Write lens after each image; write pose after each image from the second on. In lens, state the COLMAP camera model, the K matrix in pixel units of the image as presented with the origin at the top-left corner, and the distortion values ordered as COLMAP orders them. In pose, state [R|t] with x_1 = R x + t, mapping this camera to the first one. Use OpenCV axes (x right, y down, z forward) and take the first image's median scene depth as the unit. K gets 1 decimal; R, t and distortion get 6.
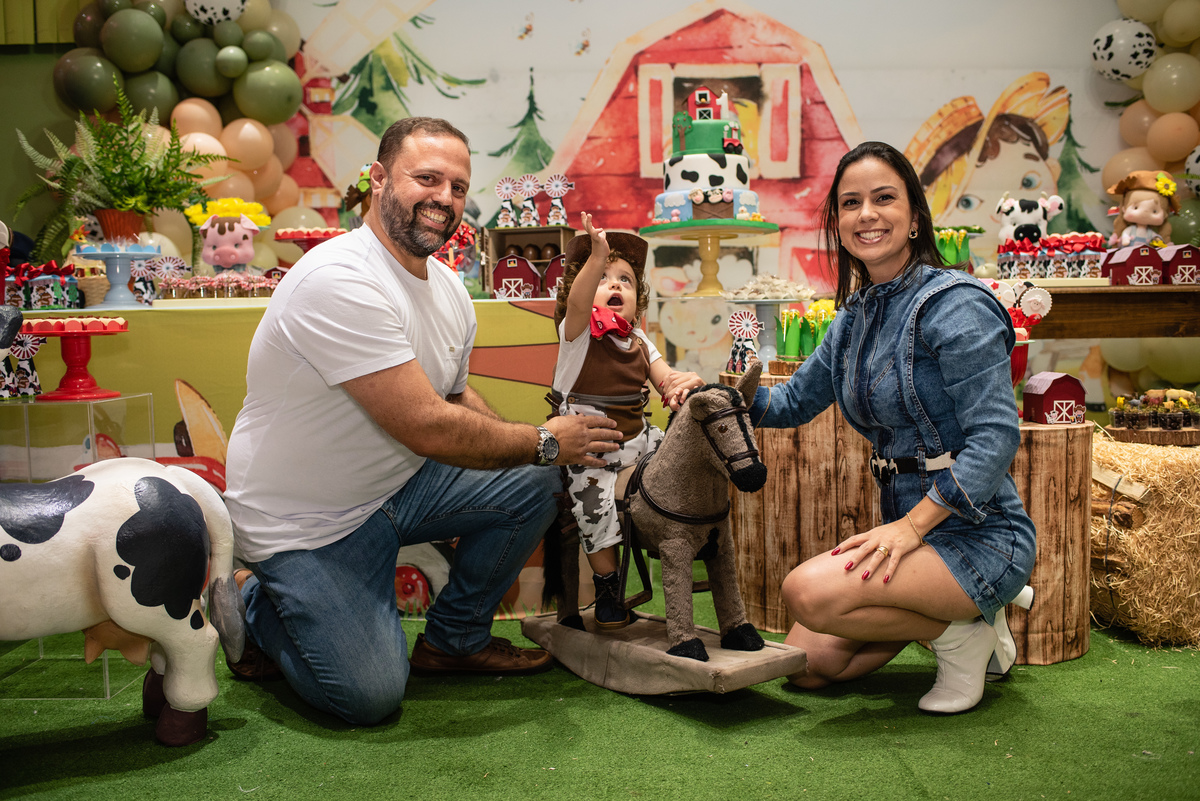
lens RADIAL K [[1181.8, 0, 600.0], [0, 1181.8, 400.5], [0, 0, 1]] dist [-0.103056, -0.001050]
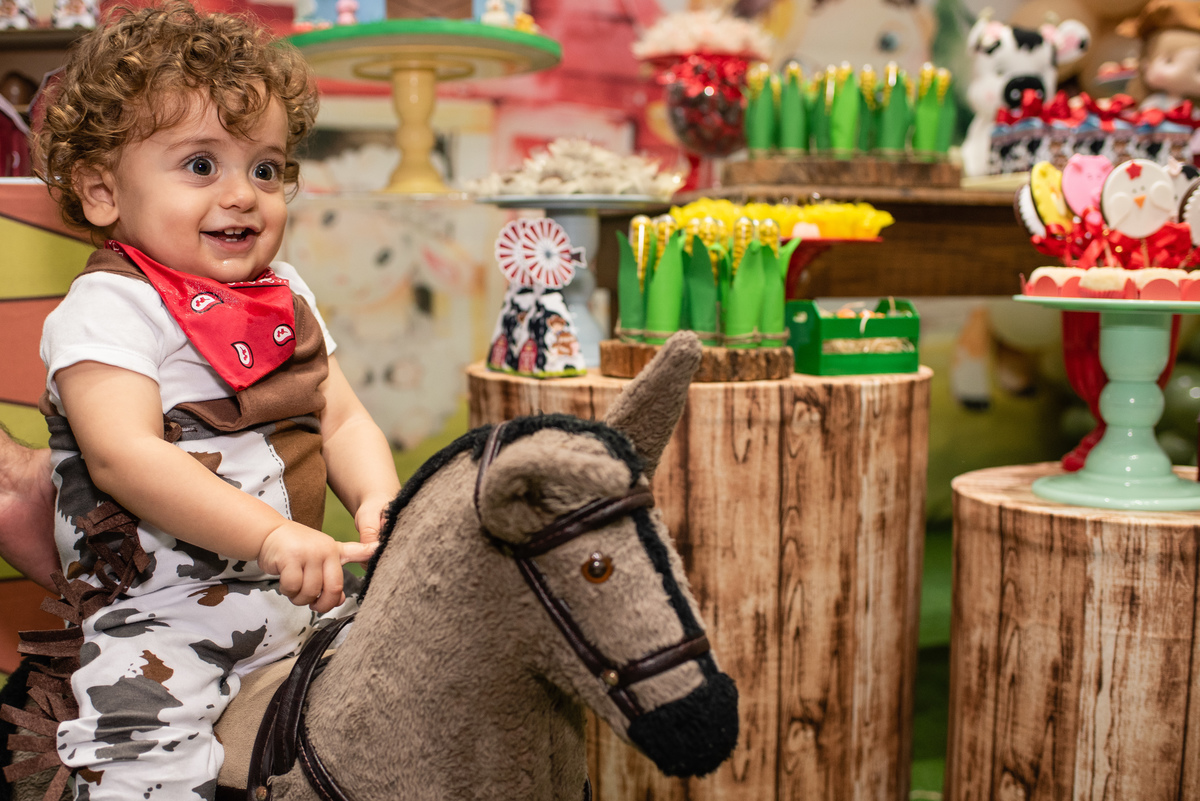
lens RADIAL K [[1484.0, 0, 578.7], [0, 1484.0, 379.7], [0, 0, 1]] dist [-0.154277, 0.203703]
pose [[0.958543, -0.004721, 0.284909, -0.010096], [0.002759, 0.999970, 0.007288, -0.024684], [-0.284935, -0.006200, 0.958527, 0.510979]]
